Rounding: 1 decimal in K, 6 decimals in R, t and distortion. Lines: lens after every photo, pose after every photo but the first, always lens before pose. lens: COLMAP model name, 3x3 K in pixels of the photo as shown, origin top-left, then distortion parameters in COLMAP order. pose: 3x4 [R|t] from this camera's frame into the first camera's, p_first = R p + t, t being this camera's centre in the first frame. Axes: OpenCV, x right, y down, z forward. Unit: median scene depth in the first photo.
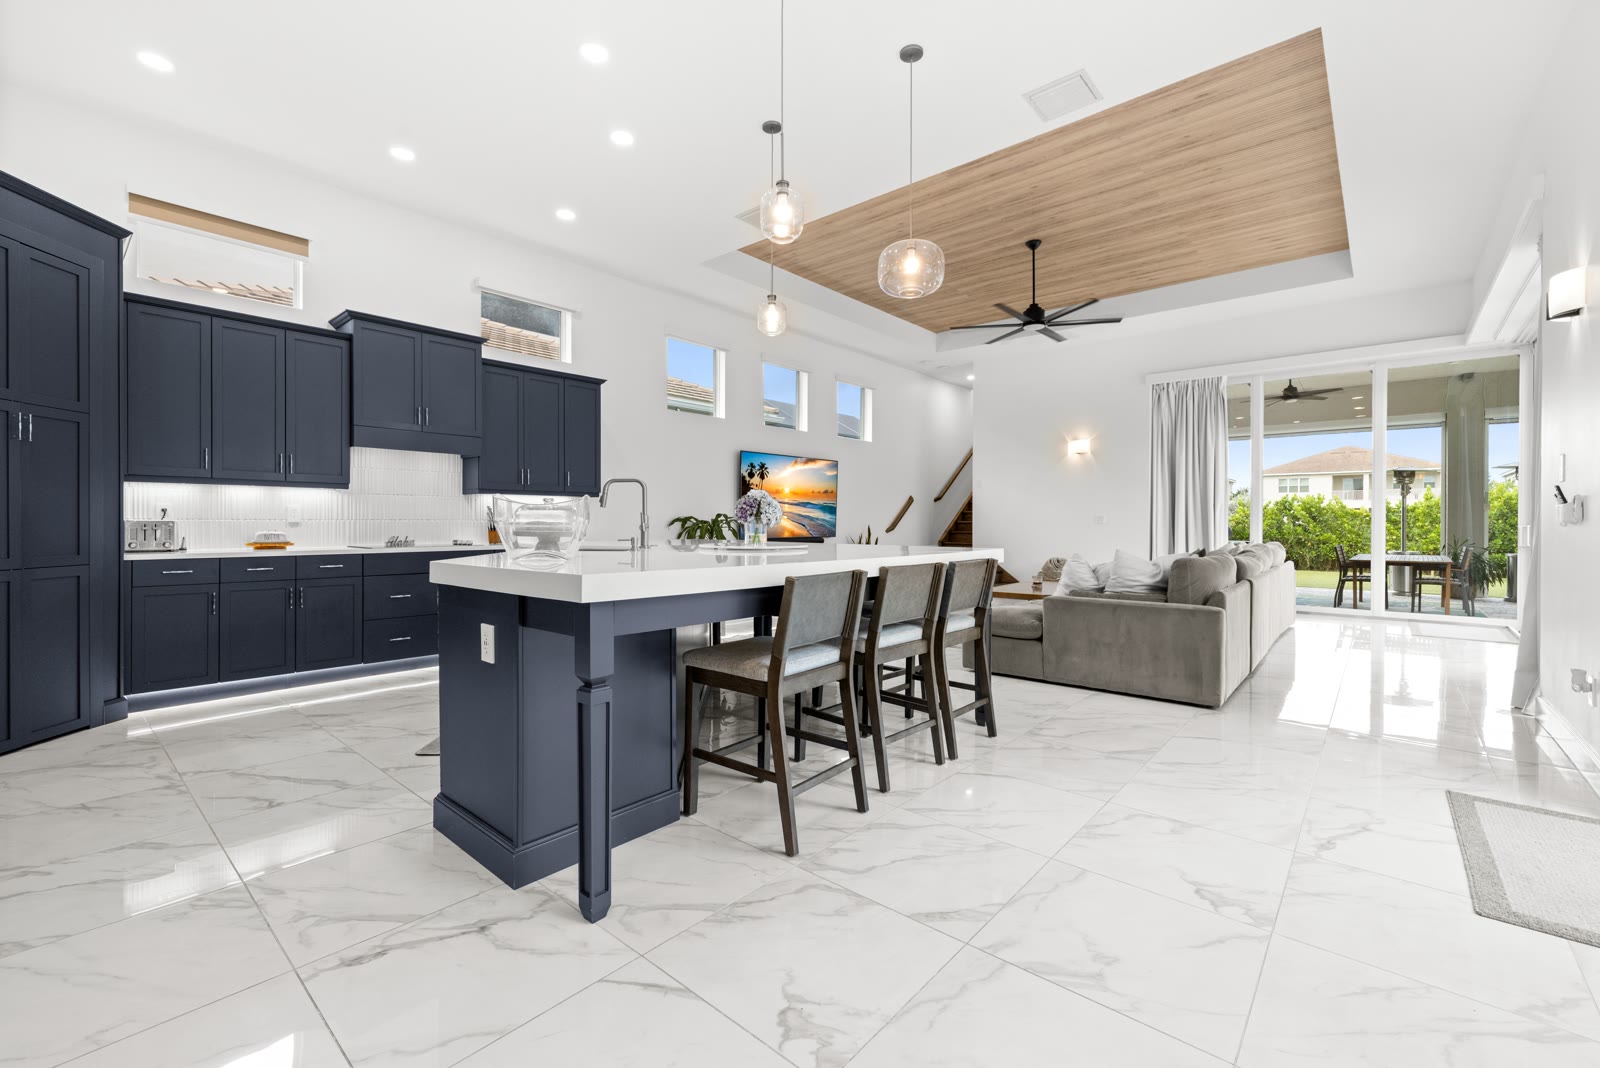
lens RADIAL K [[674.1, 0, 795.4], [0, 674.1, 524.9], [0, 0, 1]] dist [-0.001078, -0.000134]
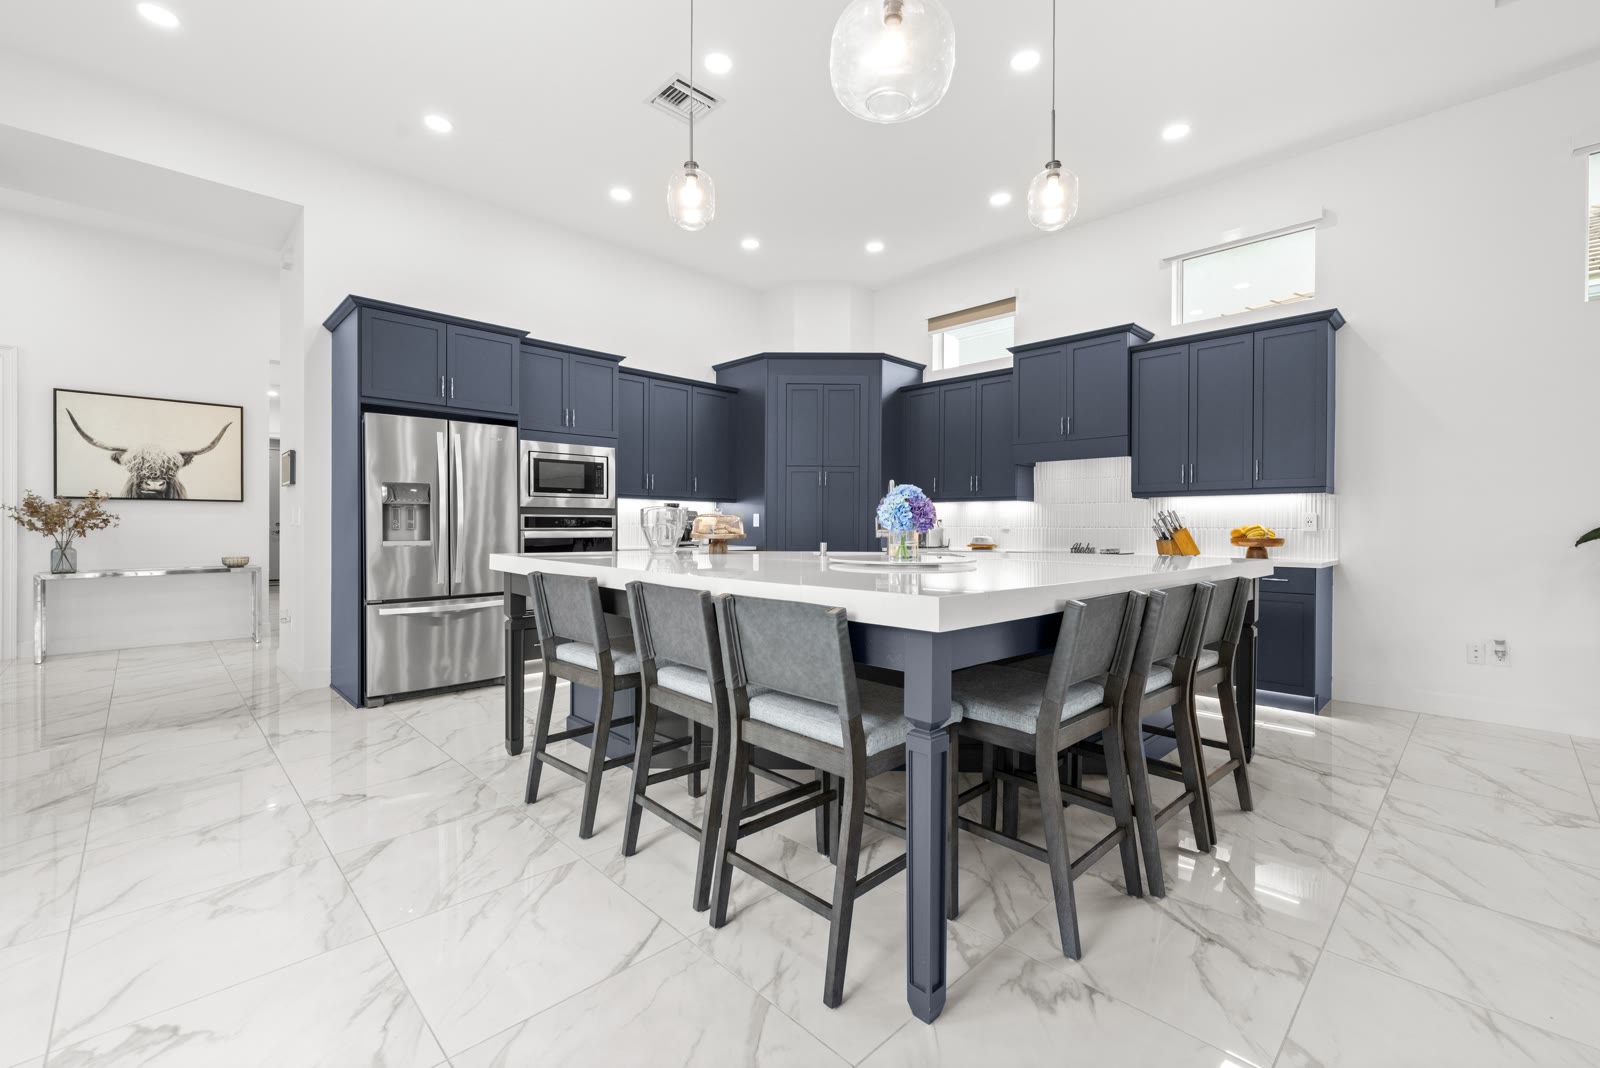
lens RADIAL K [[674.1, 0, 795.4], [0, 674.1, 524.9], [0, 0, 1]] dist [-0.001078, -0.000134]
pose [[-0.082254, -0.005508, -0.996596, 0.902257], [-0.009729, 0.999942, -0.004724, -0.002385], [0.996564, 0.009308, -0.082303, 1.224616]]
